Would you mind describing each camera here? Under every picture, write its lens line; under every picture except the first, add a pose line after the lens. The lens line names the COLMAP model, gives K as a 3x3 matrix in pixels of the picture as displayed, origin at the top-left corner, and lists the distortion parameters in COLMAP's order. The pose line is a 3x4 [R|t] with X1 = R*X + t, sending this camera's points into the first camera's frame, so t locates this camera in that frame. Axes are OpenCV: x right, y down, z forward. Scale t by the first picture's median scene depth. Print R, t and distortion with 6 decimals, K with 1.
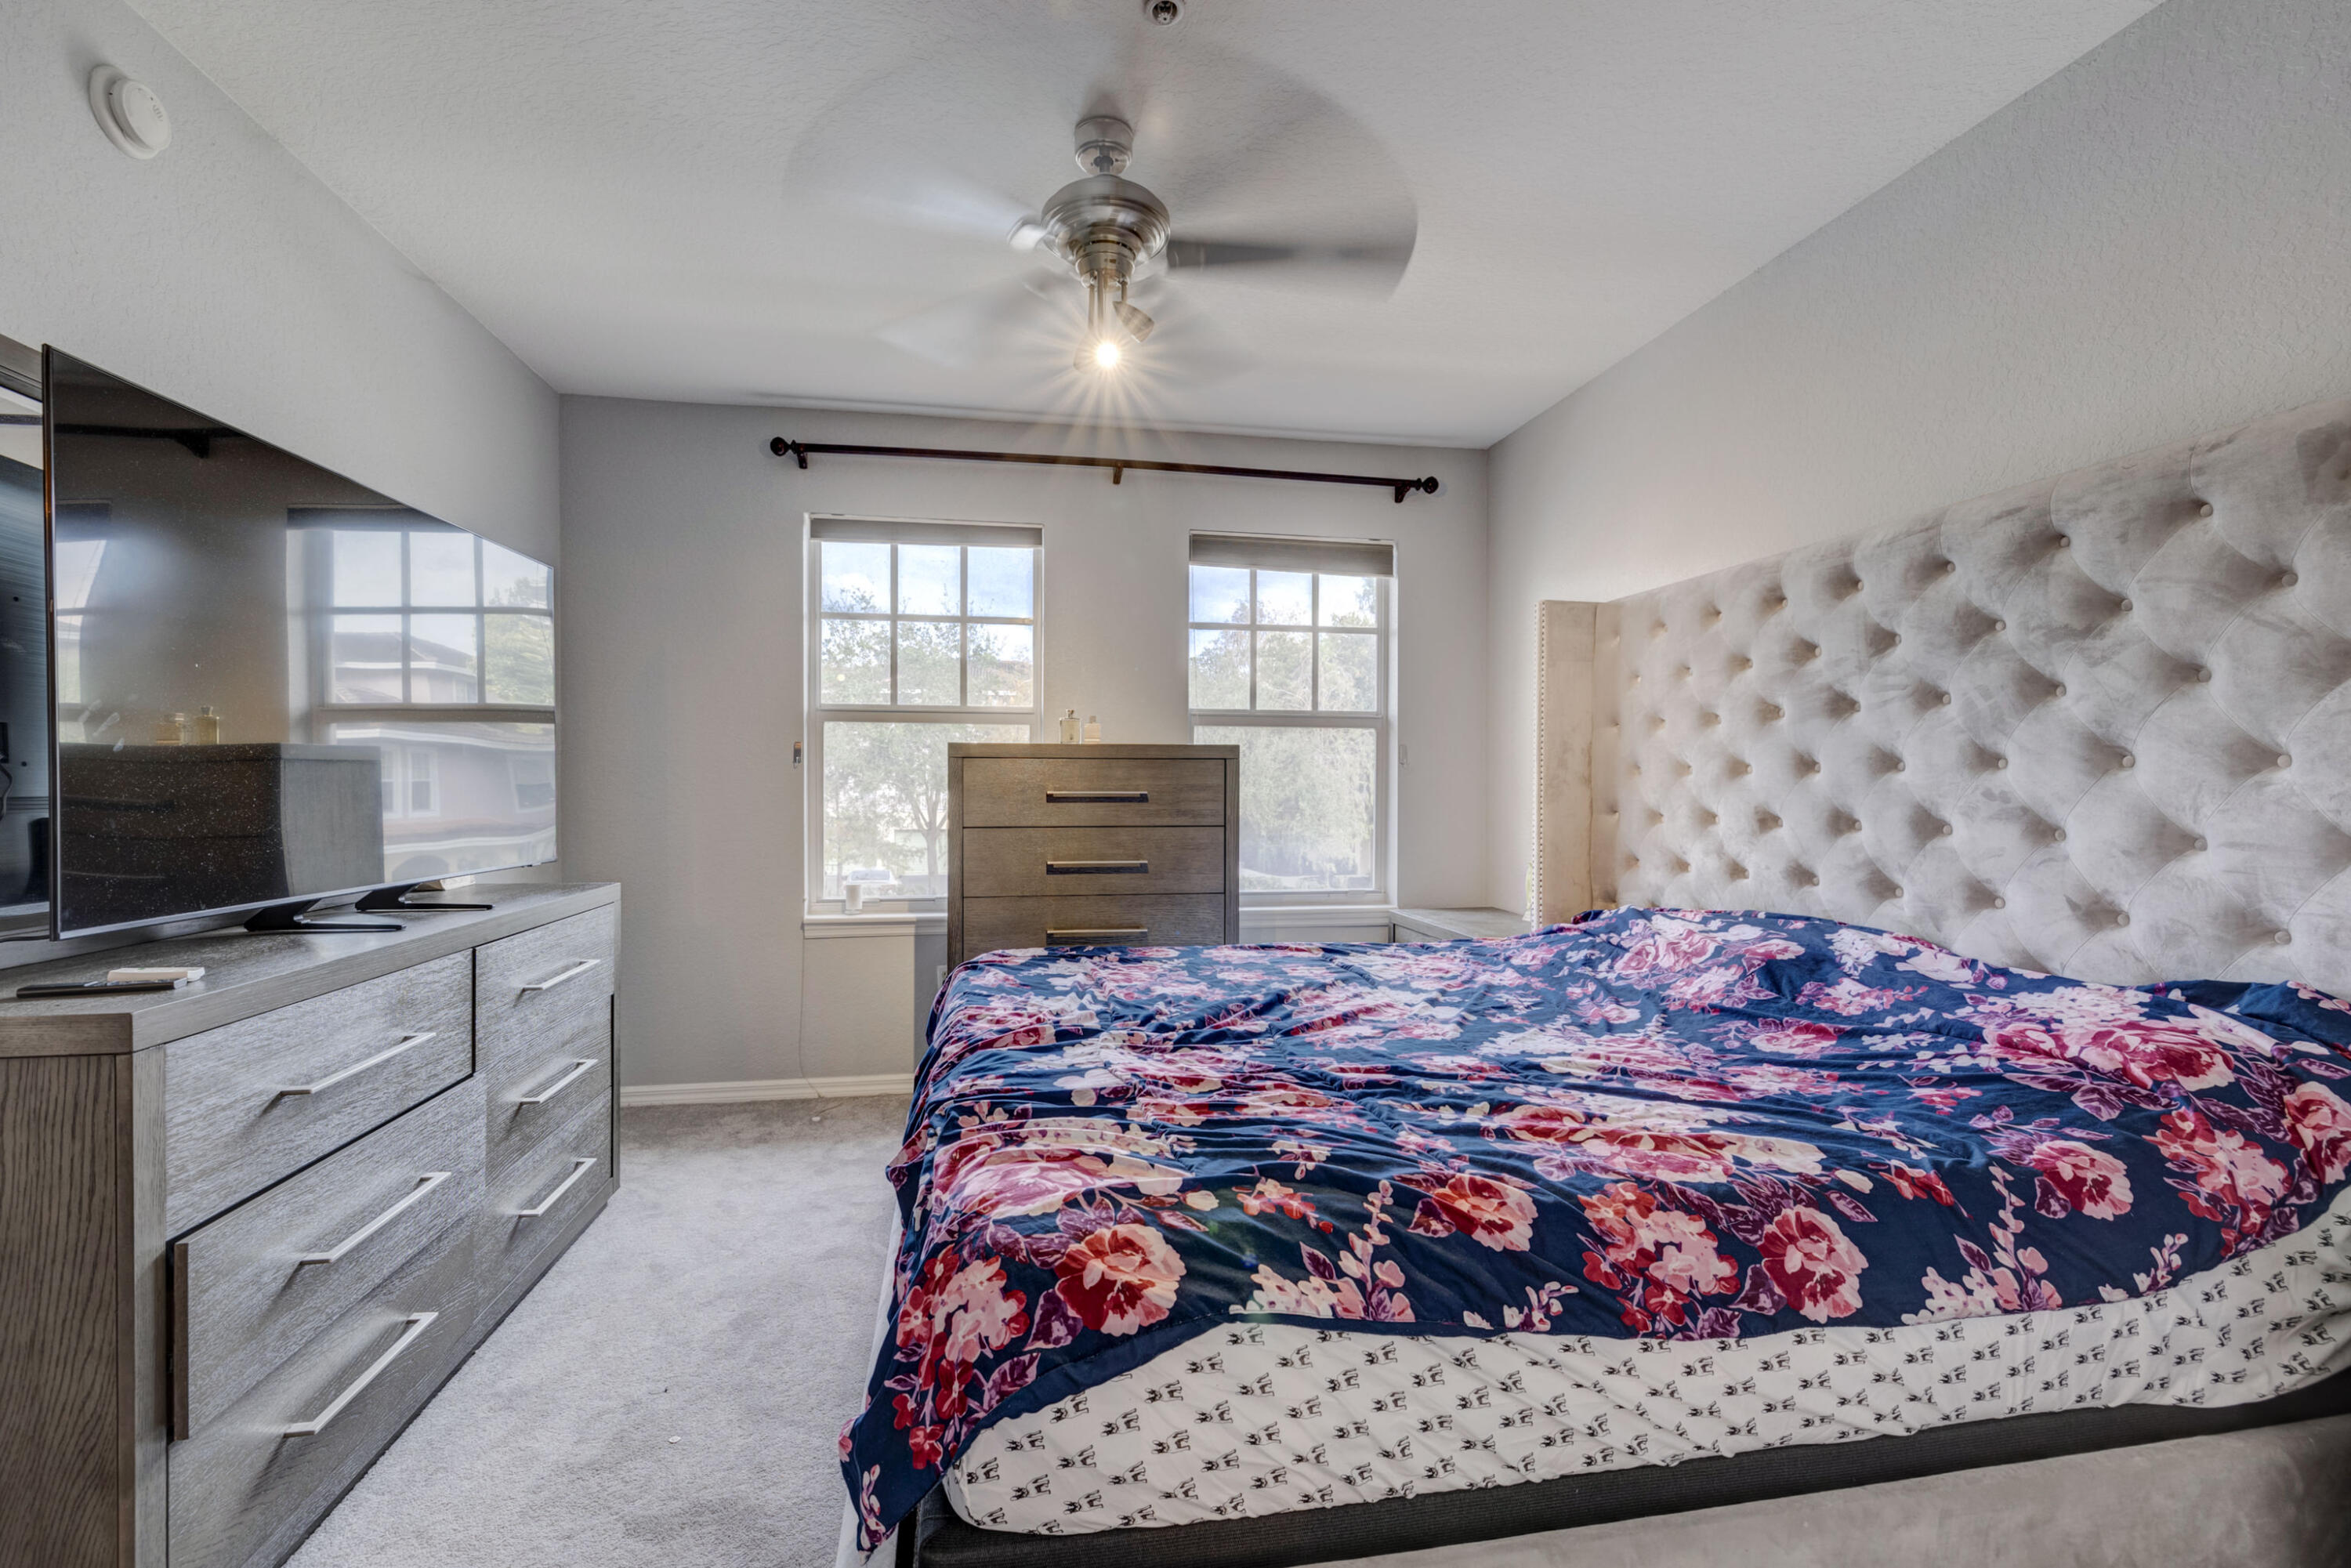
lens RADIAL K [[1005.3, 0, 1157.6], [0, 1005.3, 792.6], [0, 0, 1]] dist [0.004250, -0.000727]
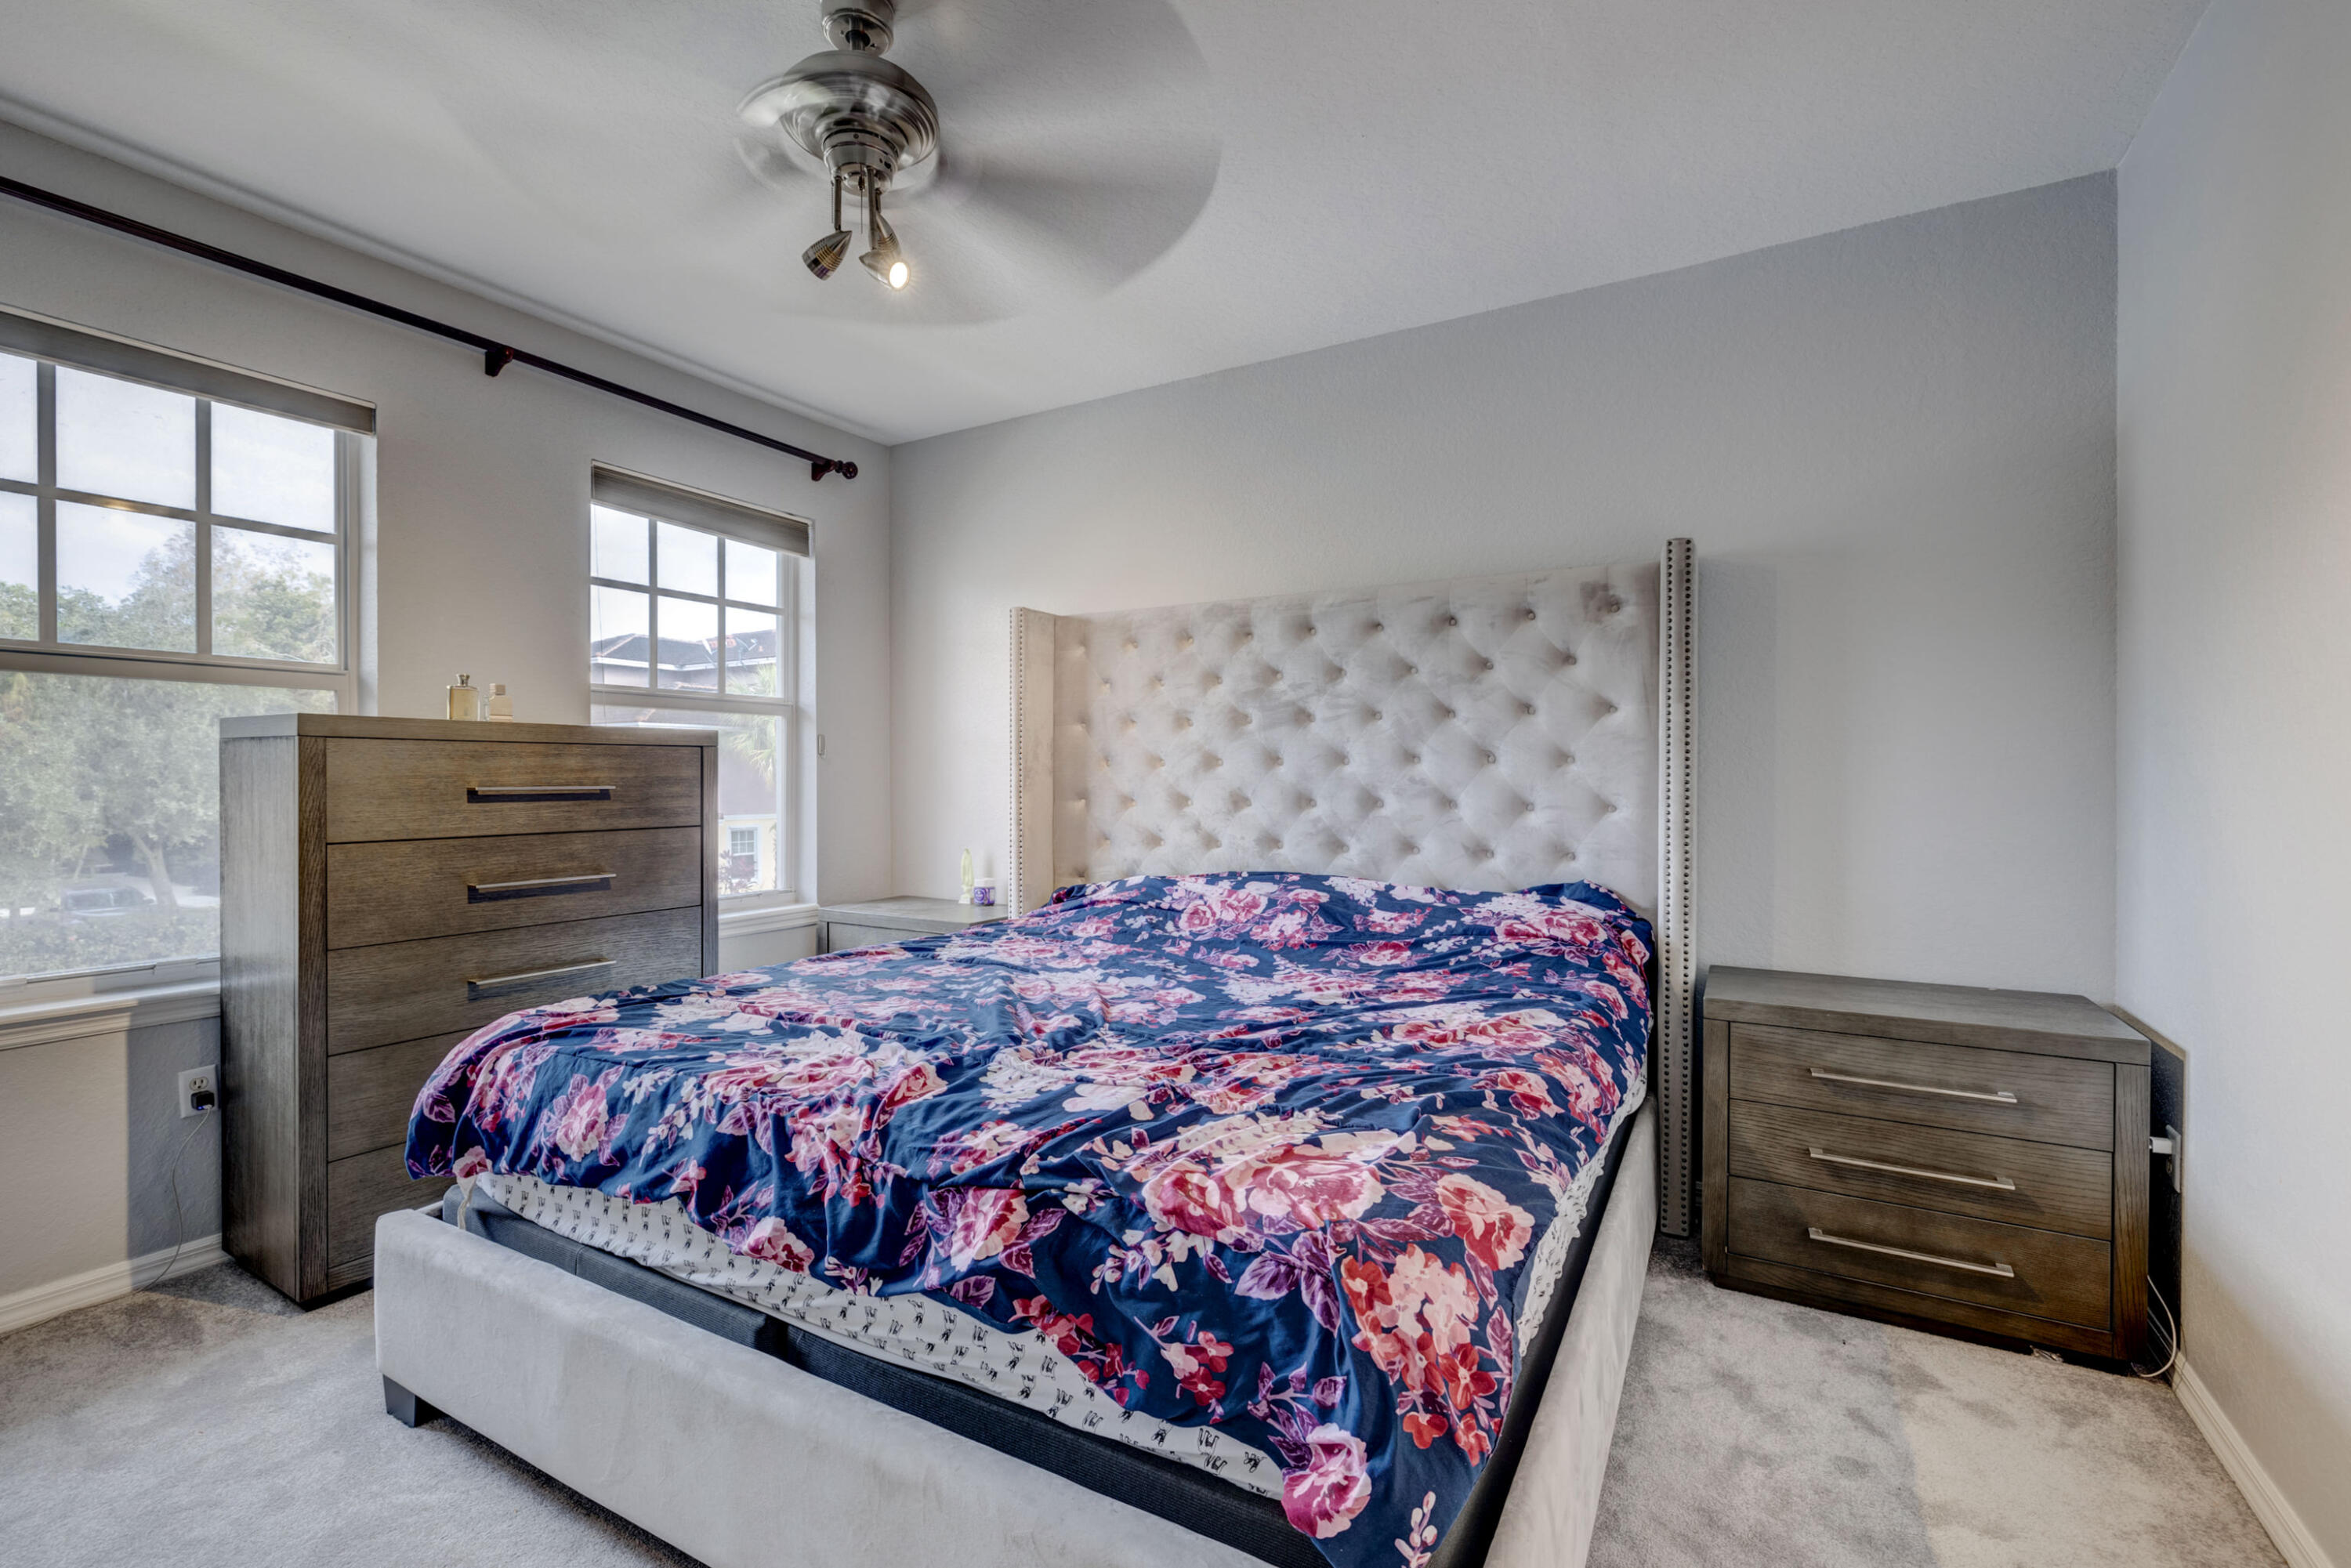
lens RADIAL K [[1005.3, 0, 1162.4], [0, 1005.3, 777.1], [0, 0, 1]] dist [0.004250, -0.000727]
pose [[0.656795, -0.004933, 0.754053, -0.510235], [0.010181, 0.999945, -0.002327, -0.002603], [-0.754000, 0.009206, 0.656810, 0.248038]]
